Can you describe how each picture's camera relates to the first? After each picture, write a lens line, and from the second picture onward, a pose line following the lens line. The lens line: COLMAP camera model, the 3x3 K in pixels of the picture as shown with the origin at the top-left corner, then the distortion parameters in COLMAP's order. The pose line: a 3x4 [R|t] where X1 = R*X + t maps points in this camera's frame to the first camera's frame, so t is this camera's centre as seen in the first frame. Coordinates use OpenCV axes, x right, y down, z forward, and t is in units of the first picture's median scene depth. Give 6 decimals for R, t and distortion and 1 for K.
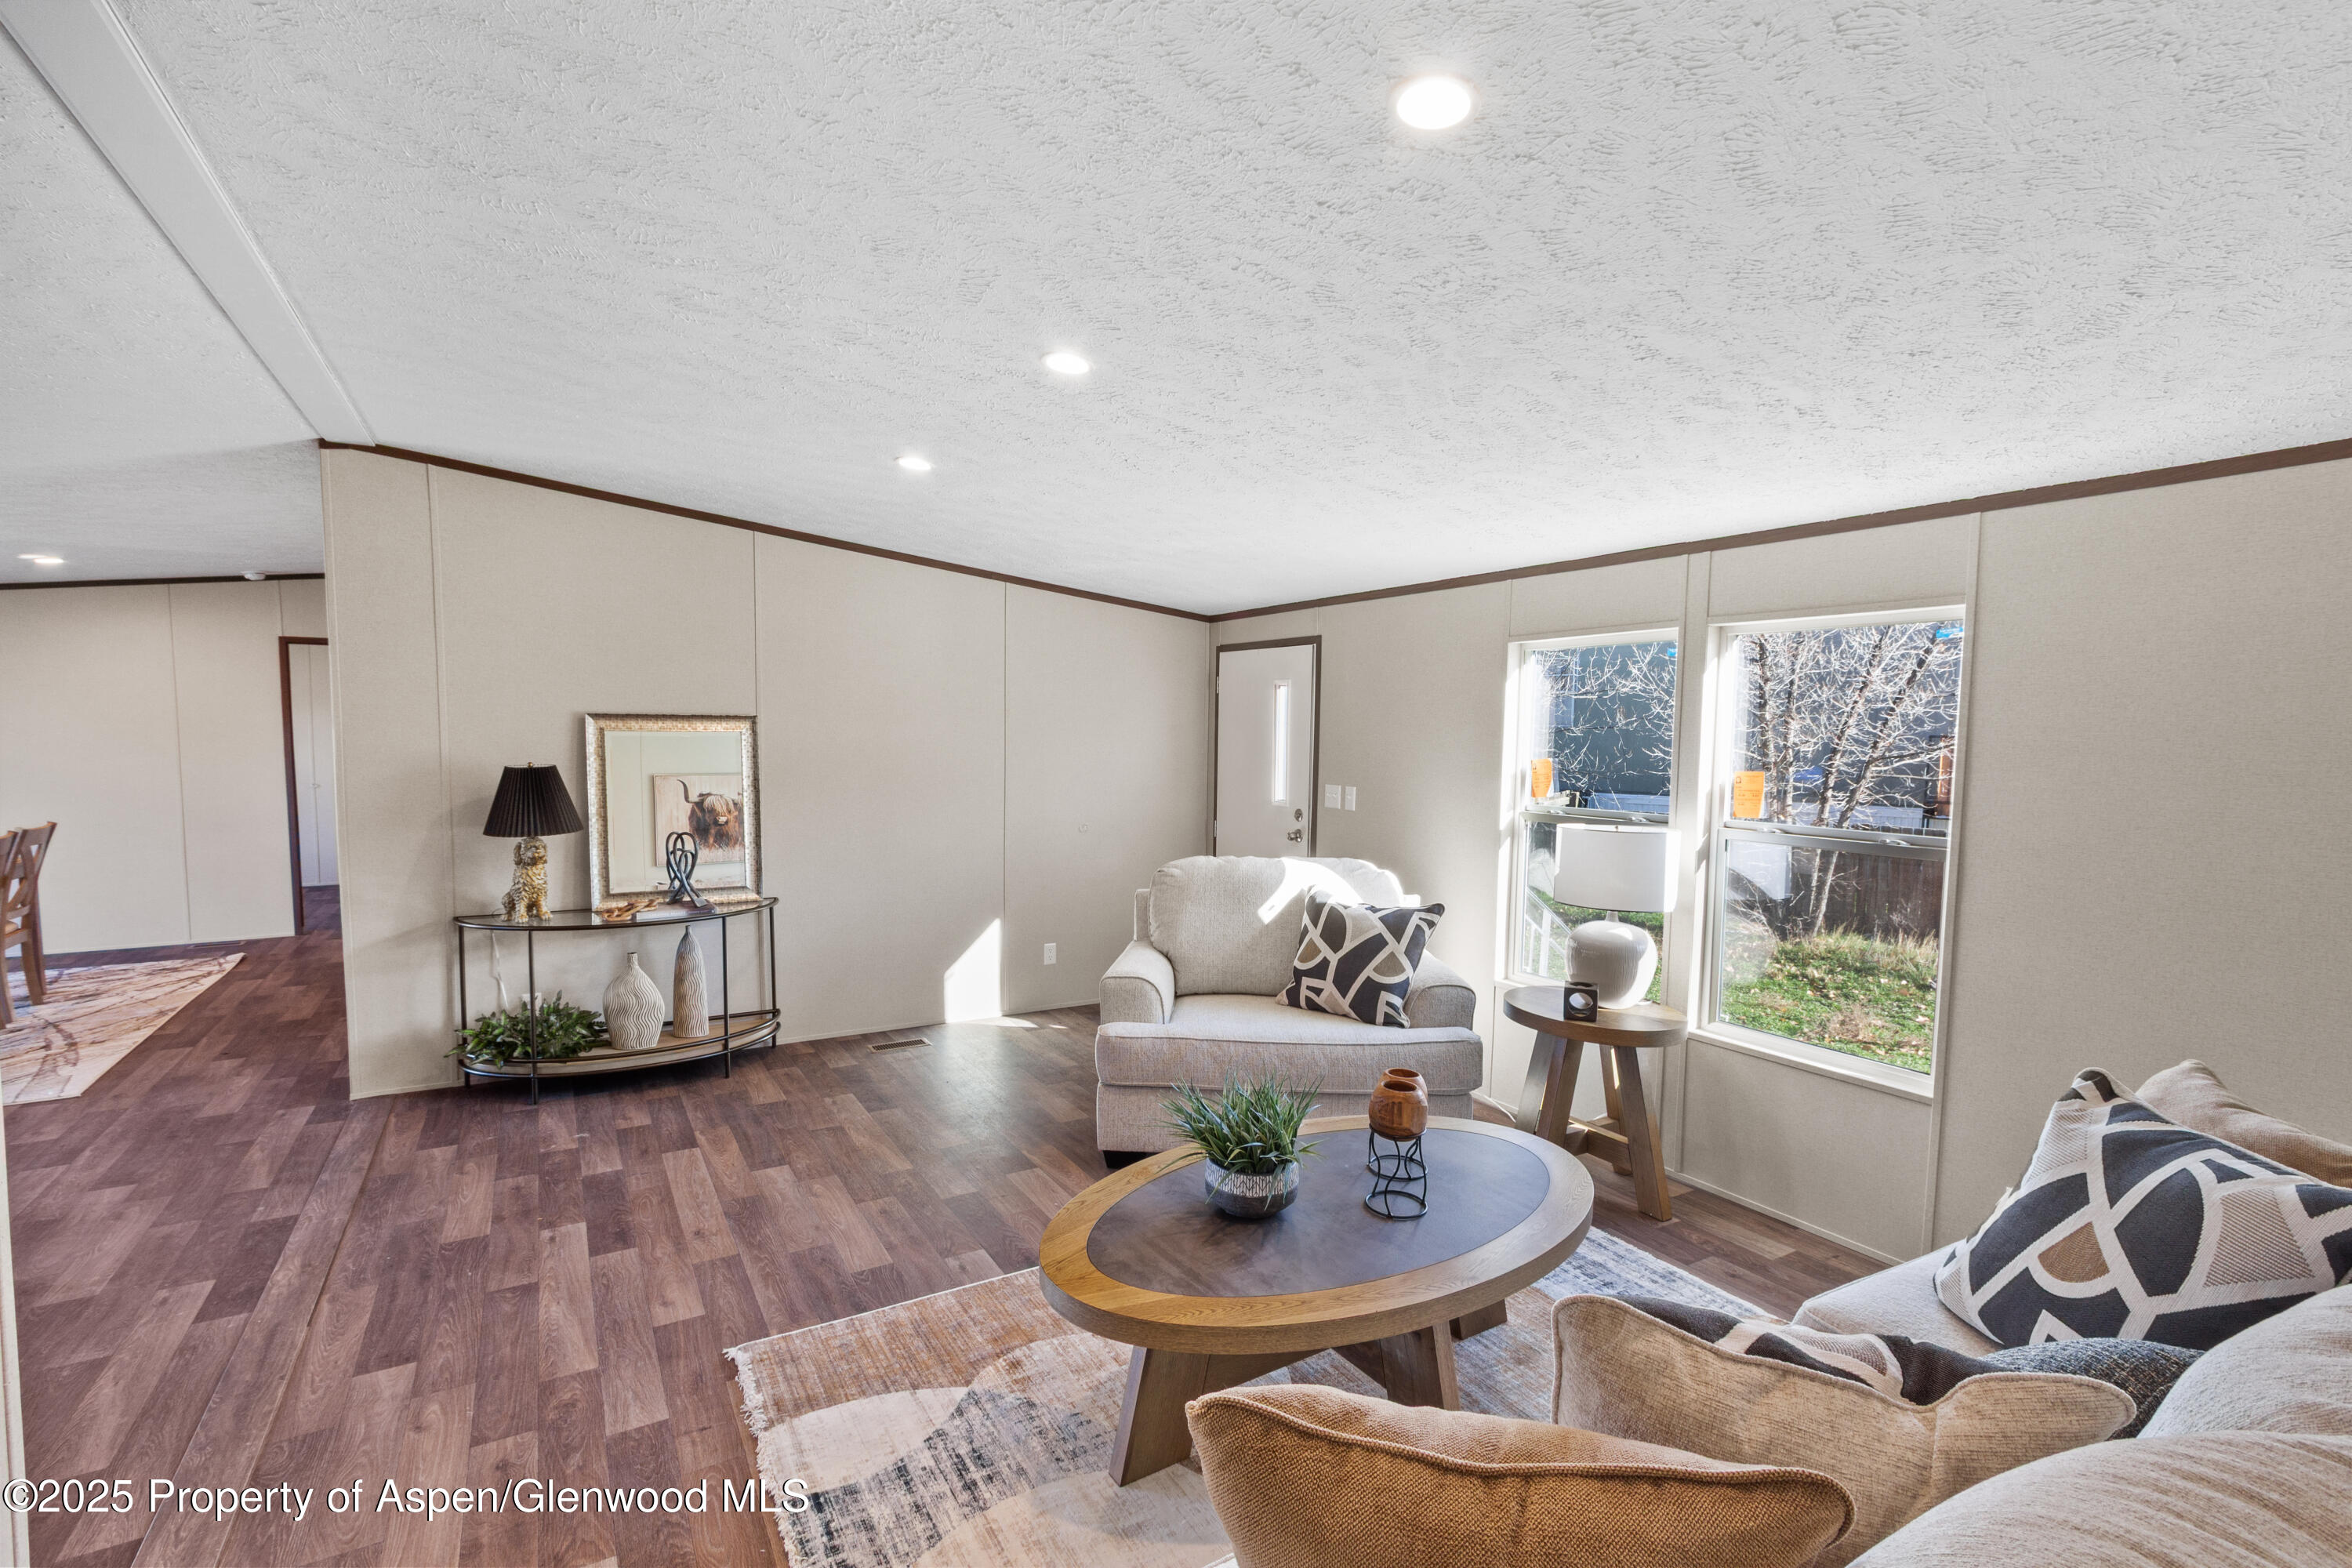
lens RADIAL K [[1082.2, 0, 1172.1], [0, 1082.2, 787.0], [0, 0, 1]] dist [0.004774, -0.002543]
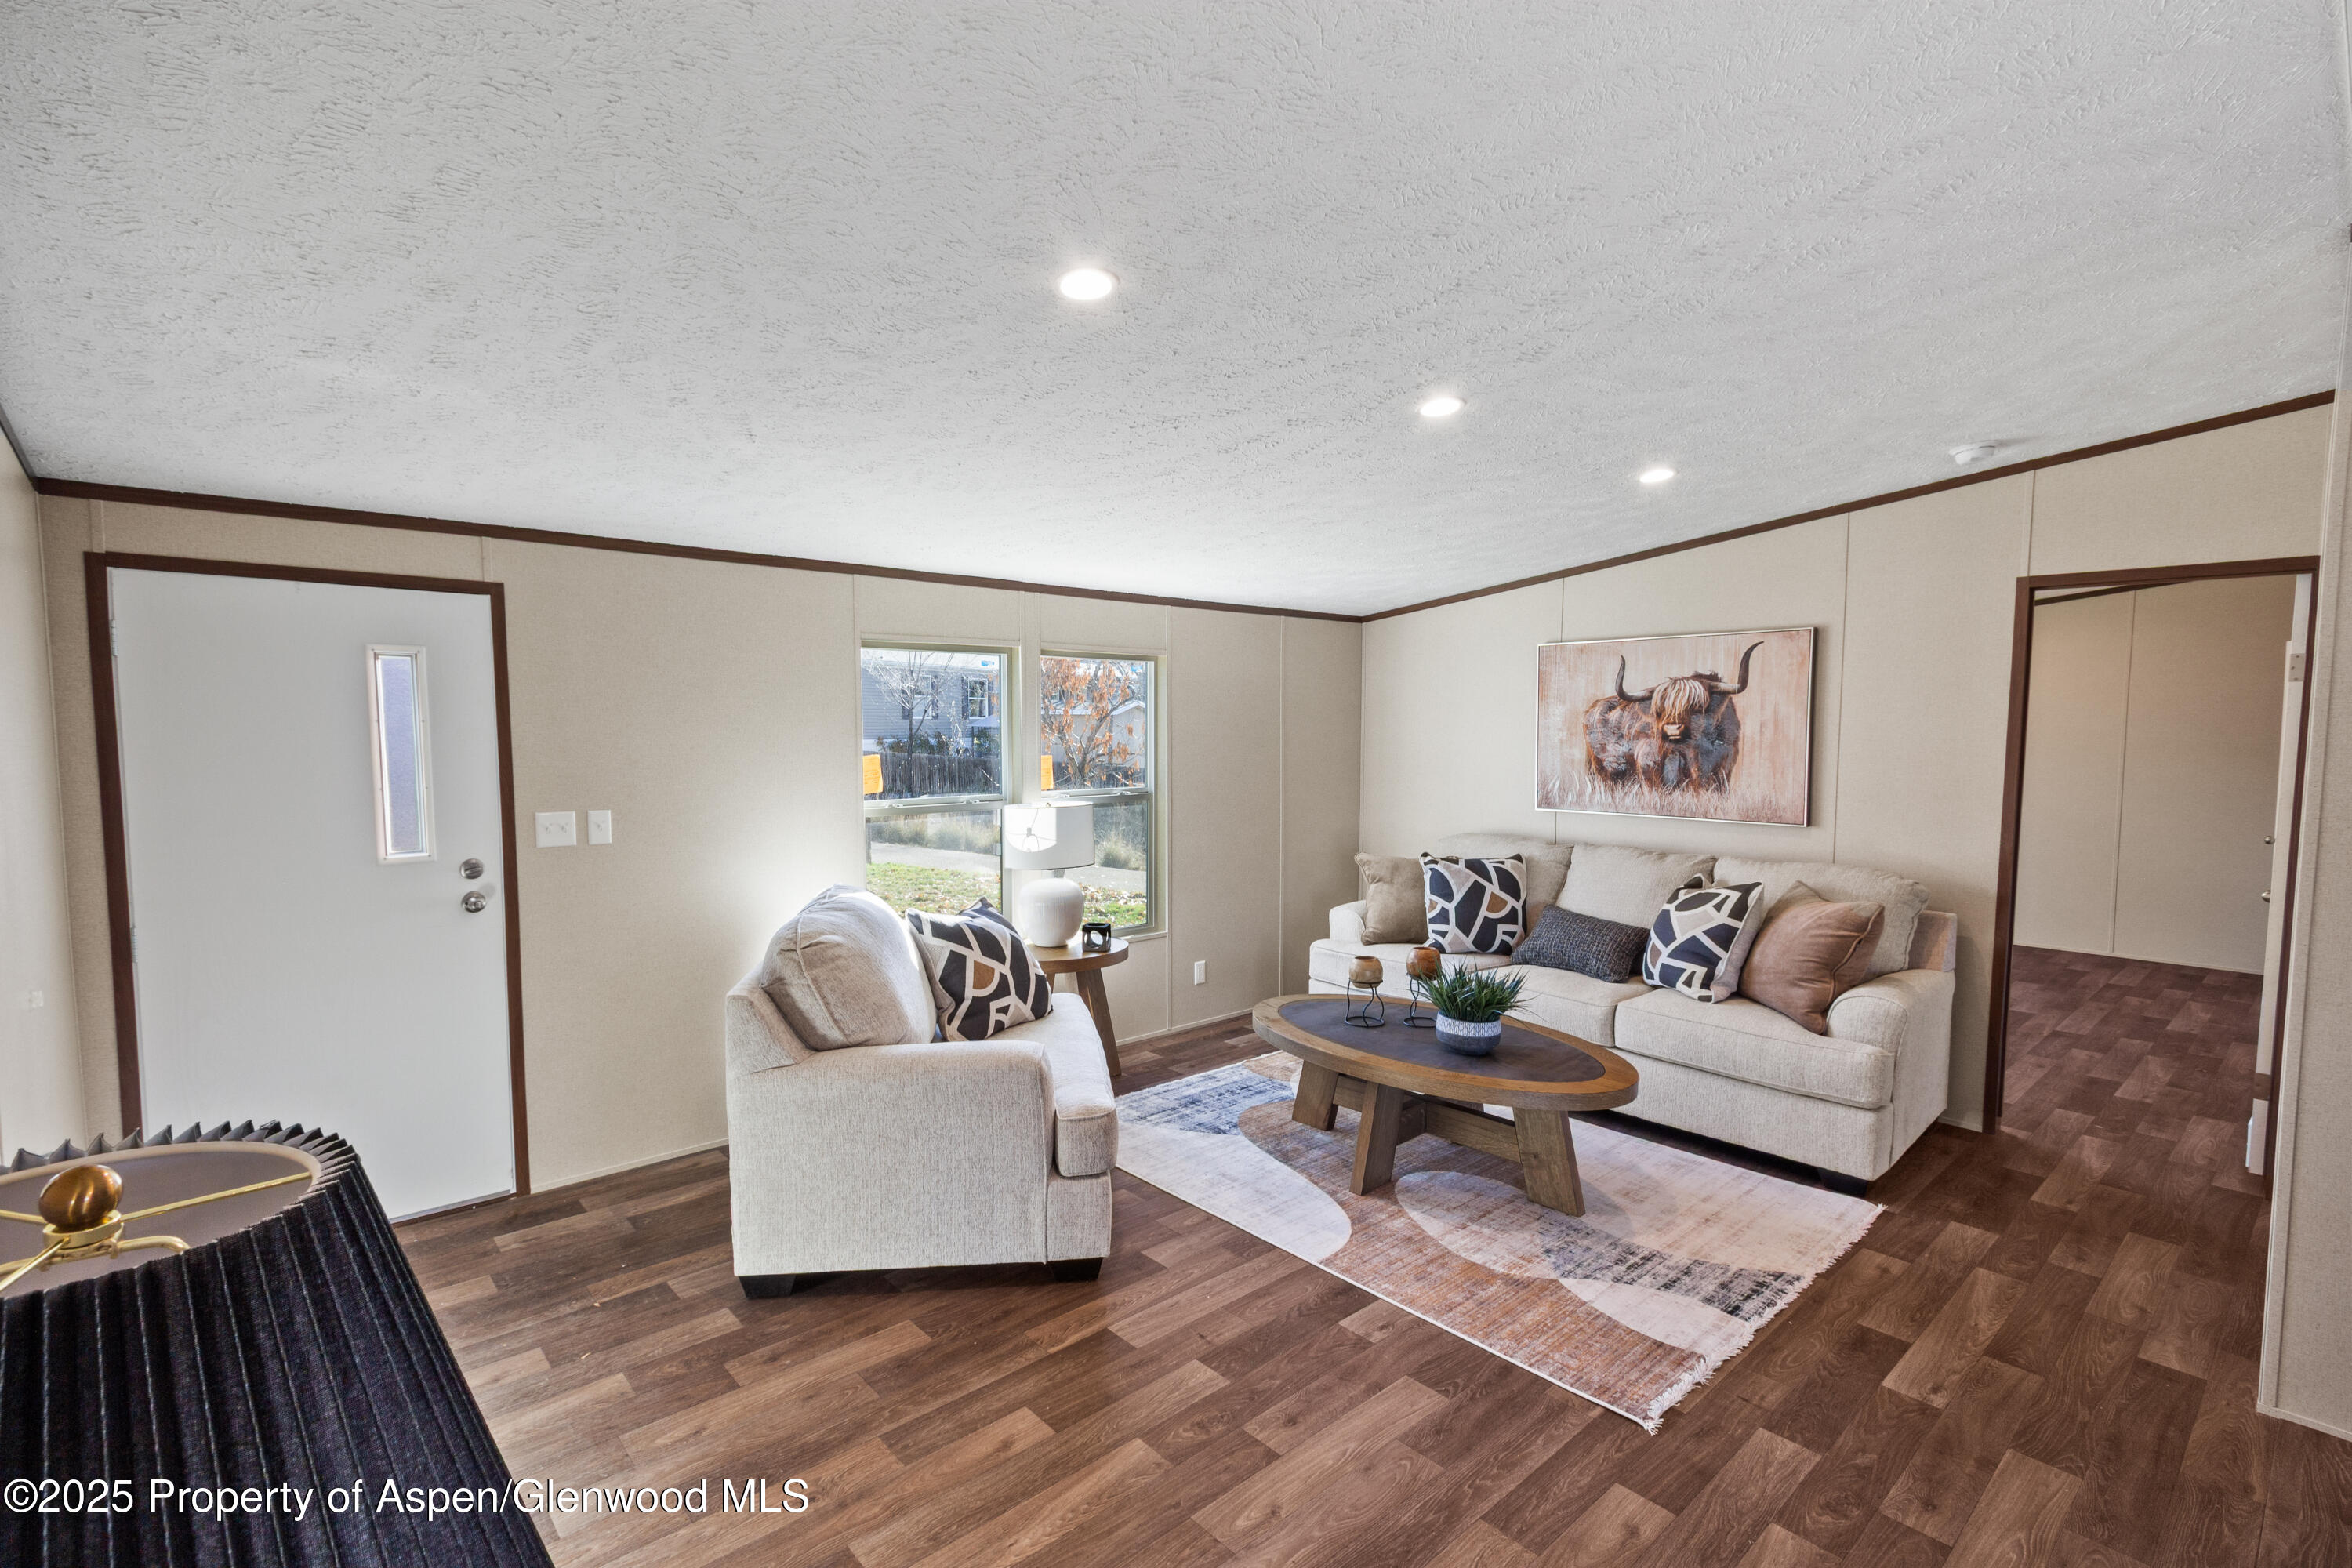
lens RADIAL K [[1082.2, 0, 1160.8], [0, 1082.2, 790.4], [0, 0, 1]] dist [0.004774, -0.002543]
pose [[-0.187611, -0.070142, 0.979736, -1.231910], [0.054205, 0.995188, 0.081628, -0.106287], [-0.980747, 0.068421, -0.182906, 1.599149]]
